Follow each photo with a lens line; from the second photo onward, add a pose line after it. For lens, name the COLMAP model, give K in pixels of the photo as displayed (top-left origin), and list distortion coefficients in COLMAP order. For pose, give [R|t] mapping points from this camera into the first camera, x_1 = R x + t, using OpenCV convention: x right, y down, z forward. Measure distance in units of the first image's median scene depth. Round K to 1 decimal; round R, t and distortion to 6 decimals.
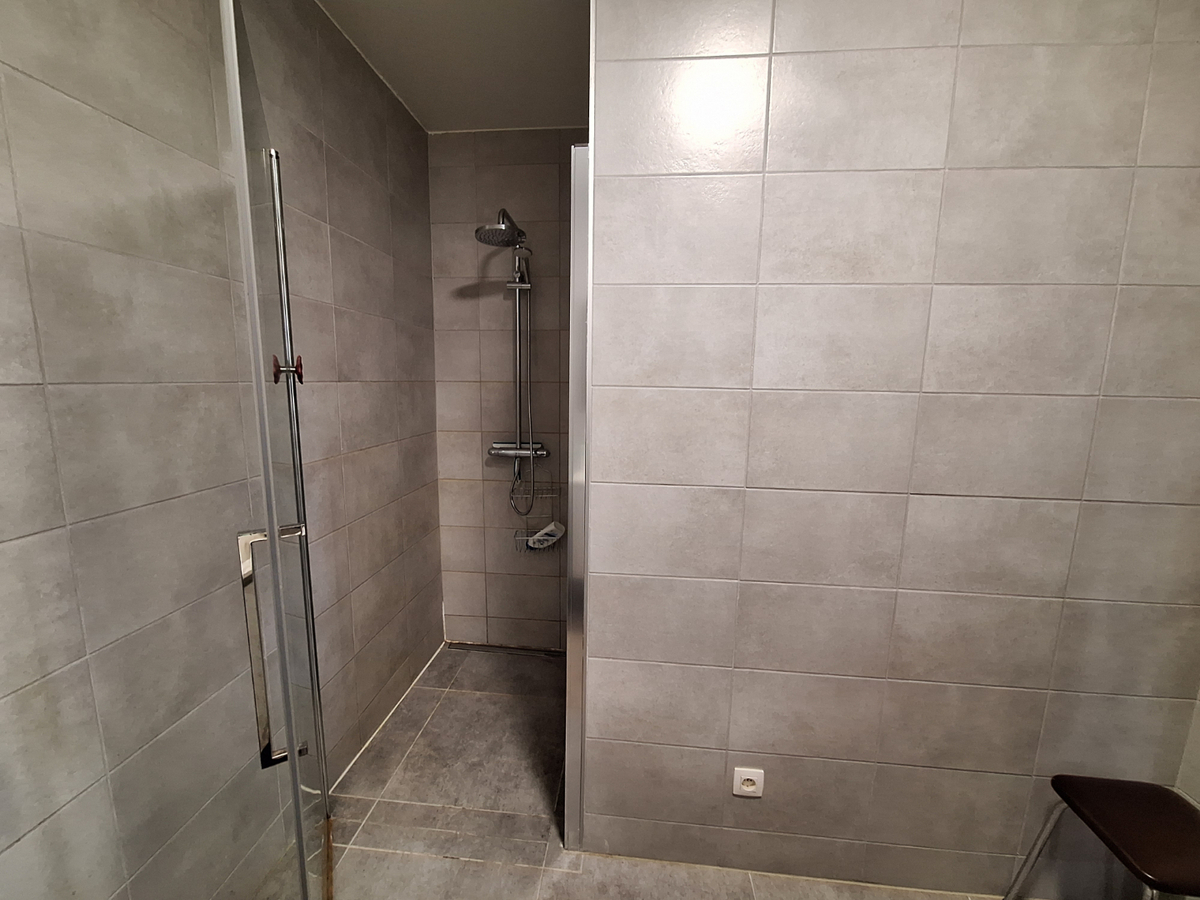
lens RADIAL K [[476.9, 0, 600.0], [0, 476.9, 450.0], [0, 0, 1]] dist [-0.000915, 0.000192]
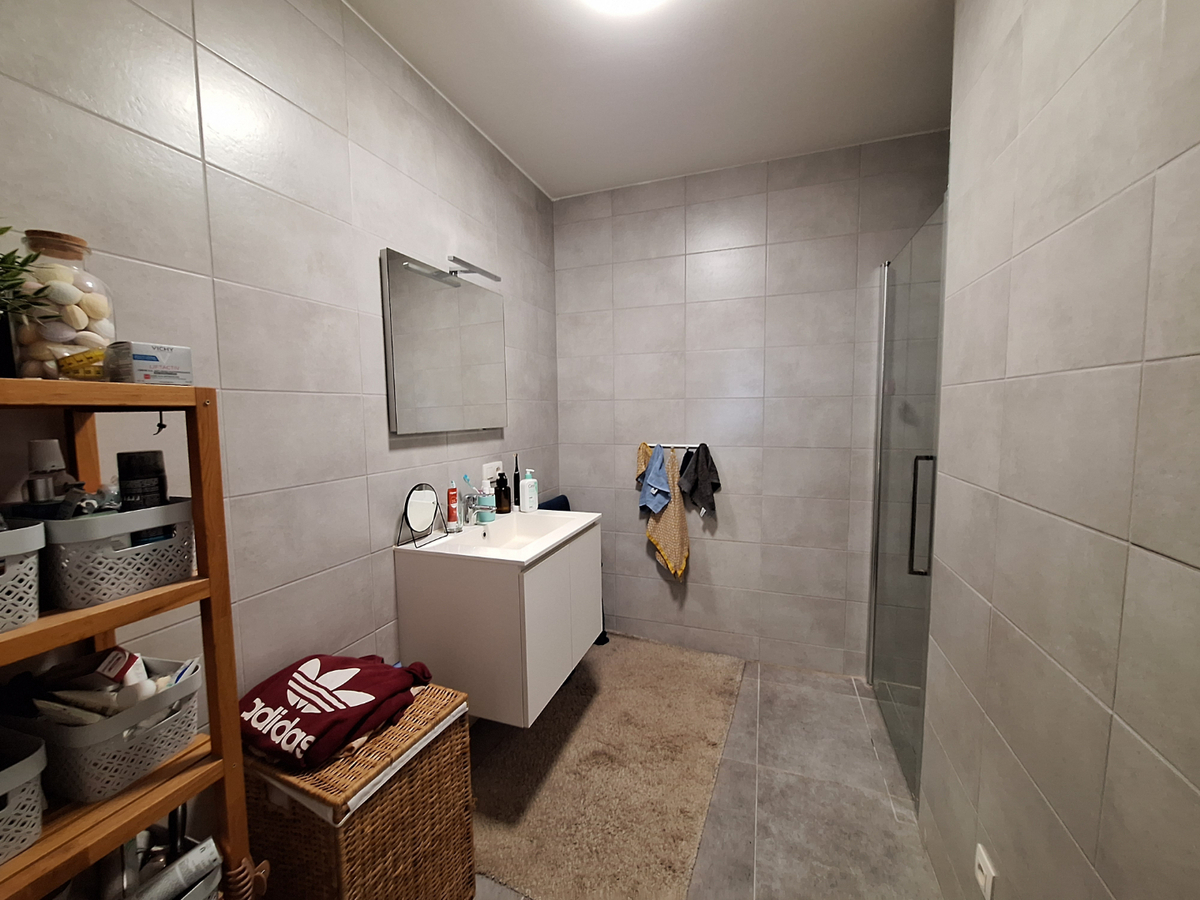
lens RADIAL K [[476.9, 0, 600.0], [0, 476.9, 450.0], [0, 0, 1]] dist [-0.000915, 0.000192]
pose [[-0.245896, 0.066319, -0.967025, 1.385325], [-0.141486, 0.984515, 0.103495, 0.014842], [0.958914, 0.162270, -0.232705, 0.532288]]
